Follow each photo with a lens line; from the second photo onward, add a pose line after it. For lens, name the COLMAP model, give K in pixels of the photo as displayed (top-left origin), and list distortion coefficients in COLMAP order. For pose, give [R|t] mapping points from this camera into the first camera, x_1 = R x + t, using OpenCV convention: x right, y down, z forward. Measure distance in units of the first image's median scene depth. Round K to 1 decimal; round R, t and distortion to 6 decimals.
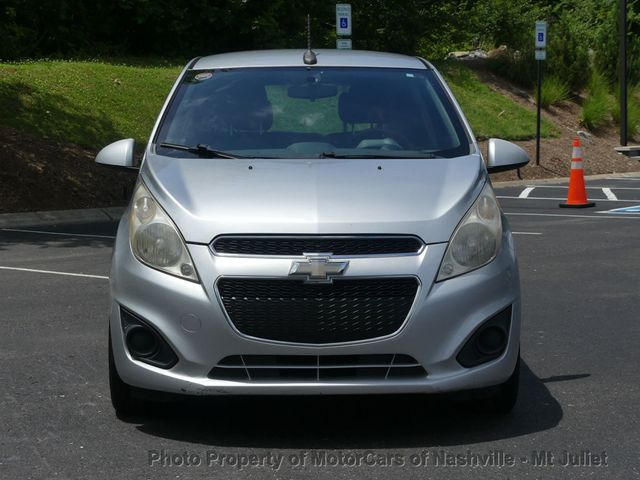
lens RADIAL K [[1476.3, 0, 320.0], [0, 1476.3, 240.0], [0, 0, 1]] dist [-0.023599, 0.063501]
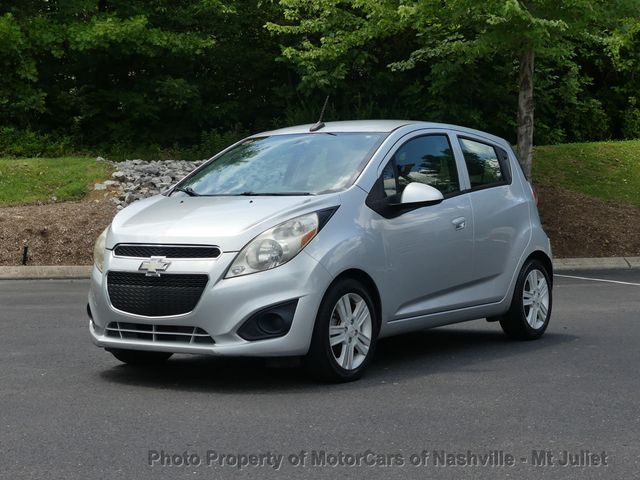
lens RADIAL K [[1247.5, 0, 320.0], [0, 1247.5, 240.0], [0, 0, 1]] dist [0.004814, -0.208514]
pose [[0.810828, 0.012310, -0.585156, 0.864685], [-0.039199, 0.998676, -0.033307, 0.027841], [0.583971, 0.049944, 0.810237, 0.067784]]
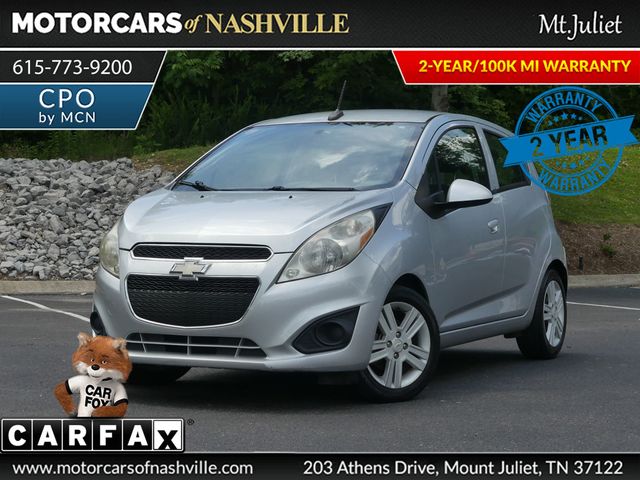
lens RADIAL K [[1451.1, 0, 320.0], [0, 1451.1, 240.0], [0, 0, 1]] dist [-0.029736, 0.315186]
pose [[0.884831, 0.013261, -0.465724, 0.688011], [-0.043191, 0.997625, -0.053653, 0.056922], [0.463906, 0.067589, 0.883302, -0.081541]]
